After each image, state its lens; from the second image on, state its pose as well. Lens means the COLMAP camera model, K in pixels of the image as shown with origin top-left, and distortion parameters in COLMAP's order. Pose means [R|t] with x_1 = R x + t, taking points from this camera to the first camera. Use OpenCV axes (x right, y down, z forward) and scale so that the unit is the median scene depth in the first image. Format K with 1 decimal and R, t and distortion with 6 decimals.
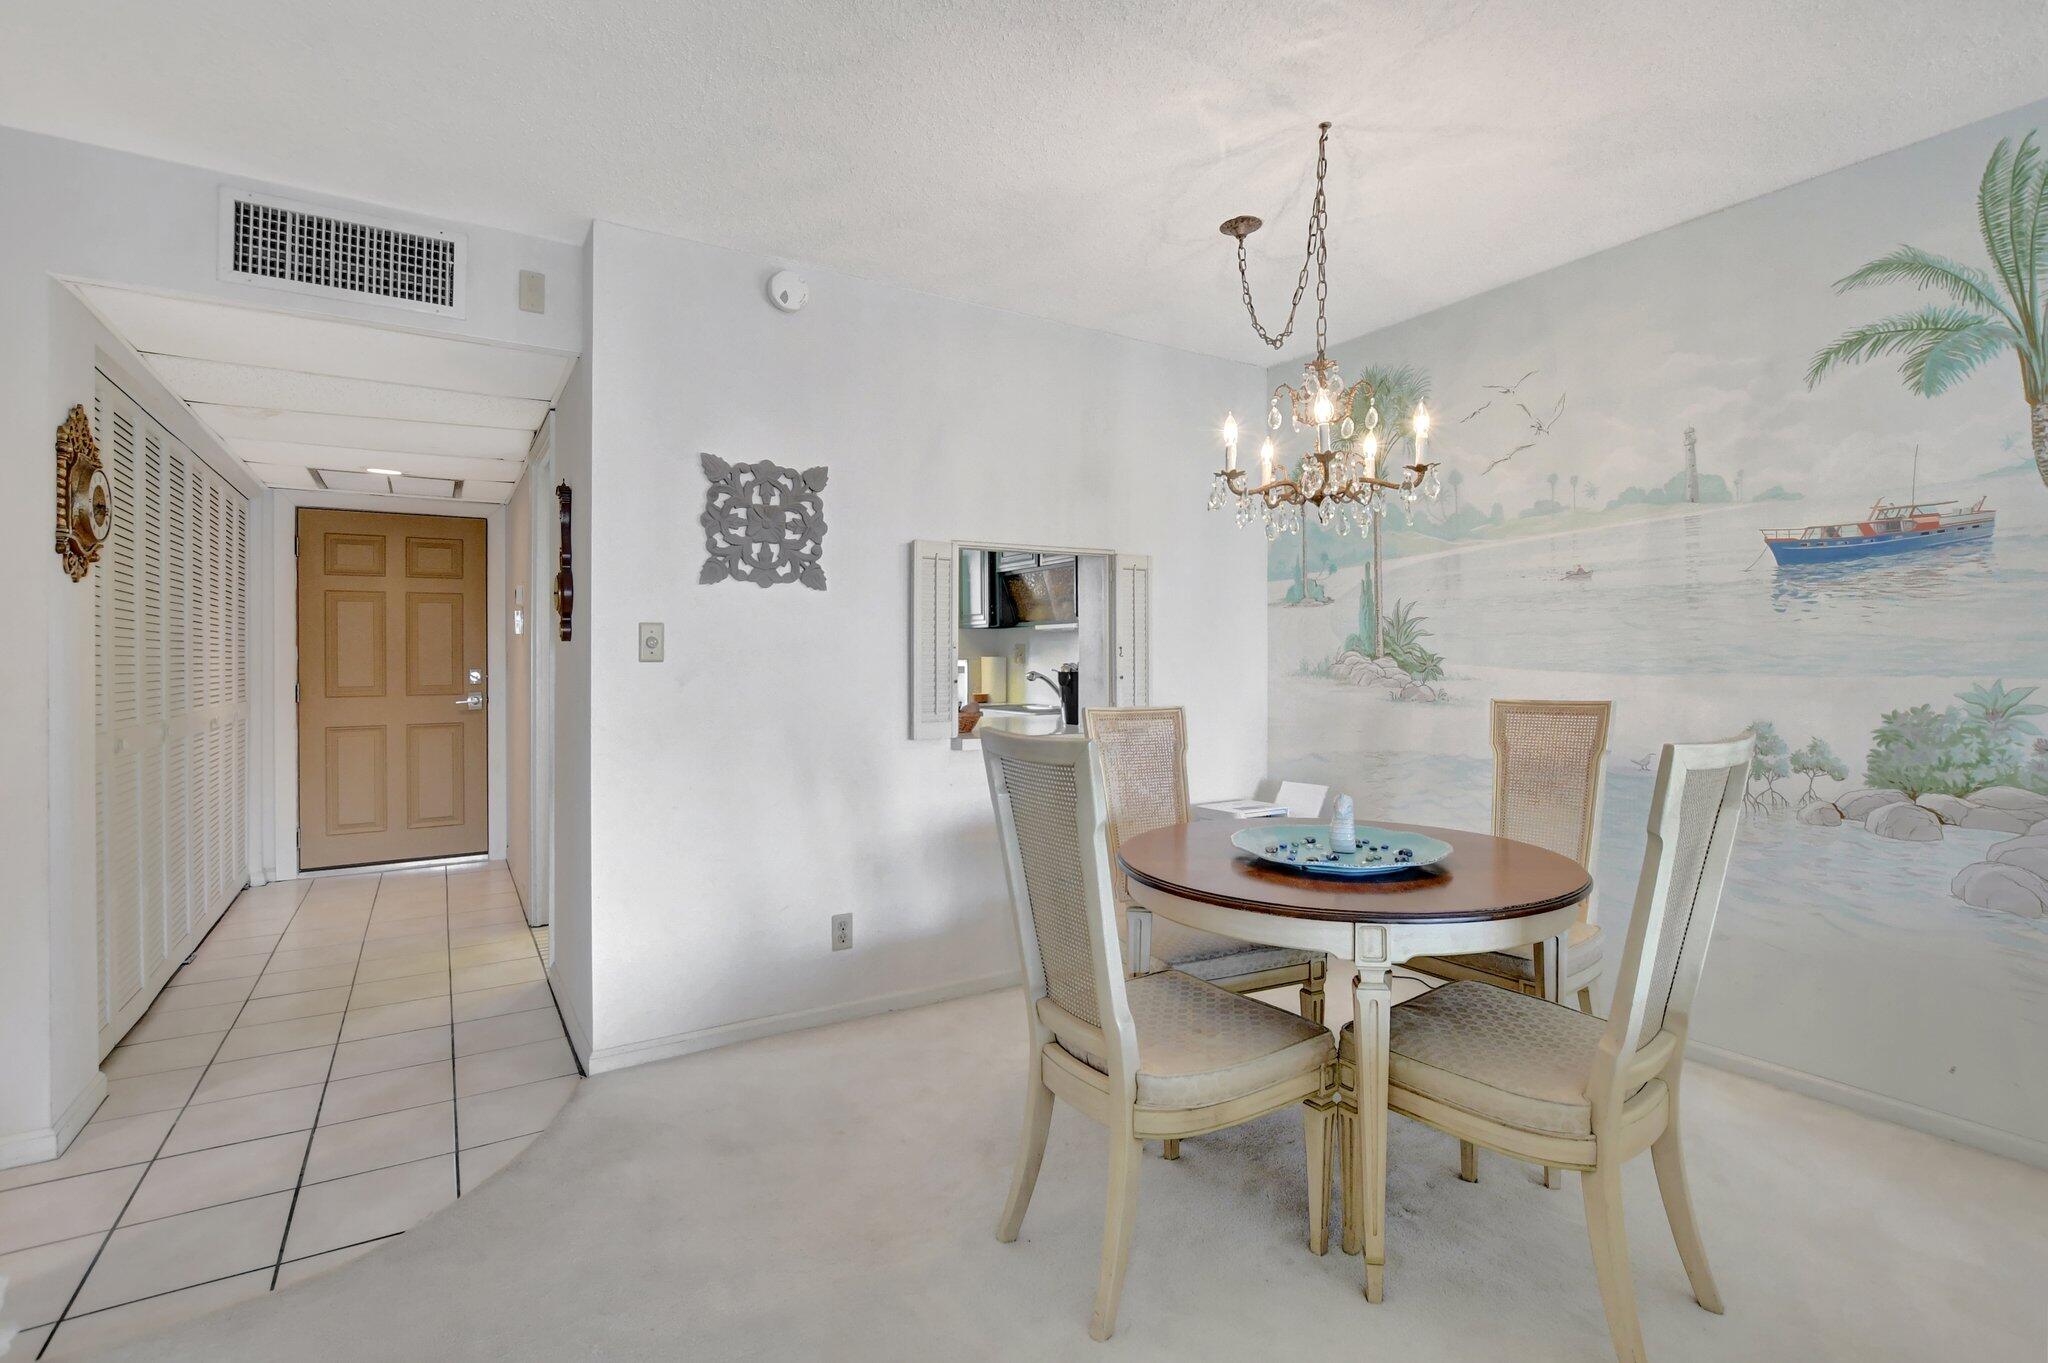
lens RADIAL K [[942.6, 0, 1019.0], [0, 942.6, 662.1], [0, 0, 1]] dist [-0.012115, 0.000196]
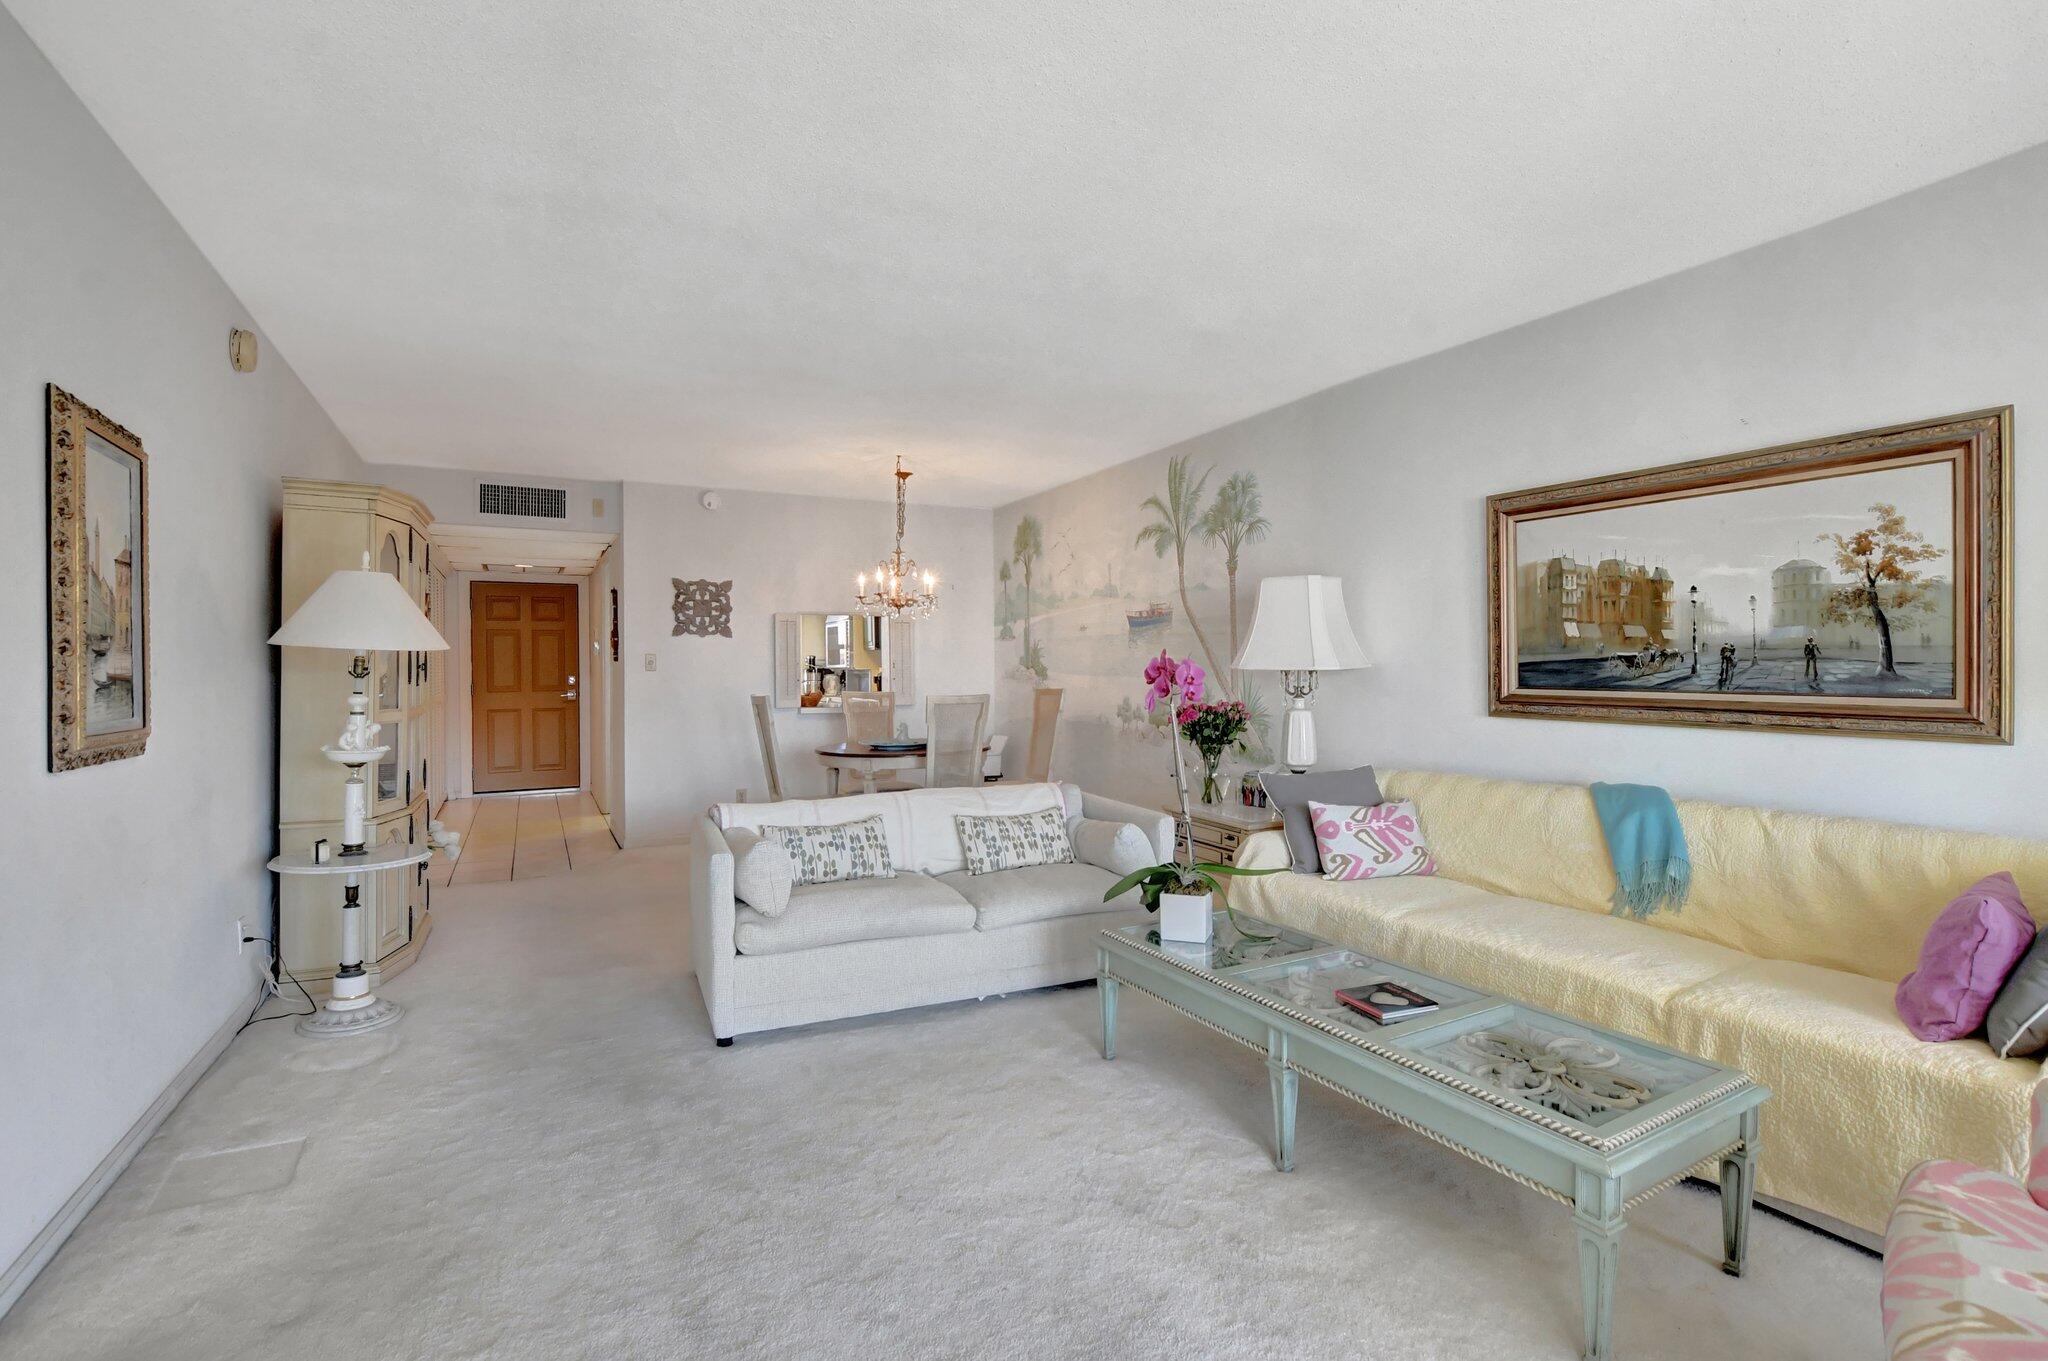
lens RADIAL K [[983.1, 0, 1022.5], [0, 983.1, 686.4], [0, 0, 1]] dist [0.001476, 0.000287]
pose [[0.996217, 0.000040, -0.086906, 0.664015], [0.001385, 0.999866, 0.016336, -0.000908], [0.086895, -0.016395, 0.996083, -1.204238]]
